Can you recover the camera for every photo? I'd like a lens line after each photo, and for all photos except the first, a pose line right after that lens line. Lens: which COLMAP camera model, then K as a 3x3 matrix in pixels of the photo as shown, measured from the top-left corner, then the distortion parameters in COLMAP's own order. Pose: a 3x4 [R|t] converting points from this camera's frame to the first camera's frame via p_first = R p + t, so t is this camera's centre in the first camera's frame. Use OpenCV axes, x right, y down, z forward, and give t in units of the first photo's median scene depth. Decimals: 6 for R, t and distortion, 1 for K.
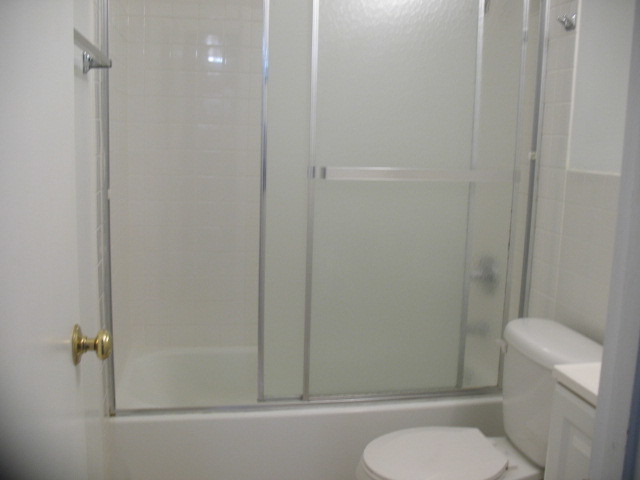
lens RADIAL K [[659.8, 0, 317.9], [0, 659.8, 244.2], [0, 0, 1]] dist [-0.117166, 0.000000]
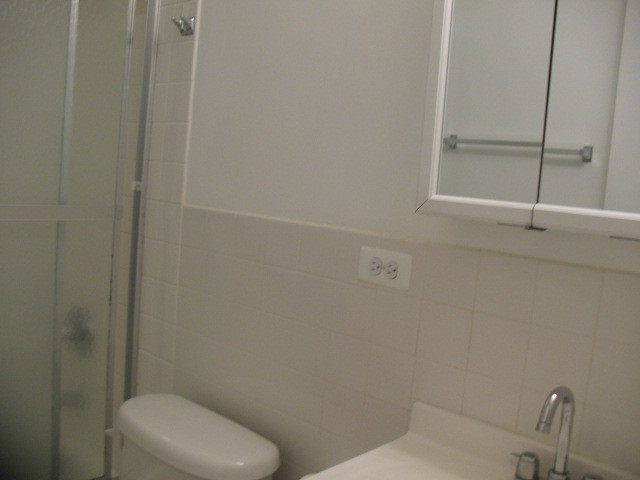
lens RADIAL K [[659.8, 0, 326.4], [0, 659.8, 236.3], [0, 0, 1]] dist [-0.117166, 0.000000]
pose [[0.802353, -0.014686, 0.596669, 0.035775], [0.037285, 0.998978, -0.025551, -0.045915], [-0.595684, 0.042747, 0.802081, 0.218919]]
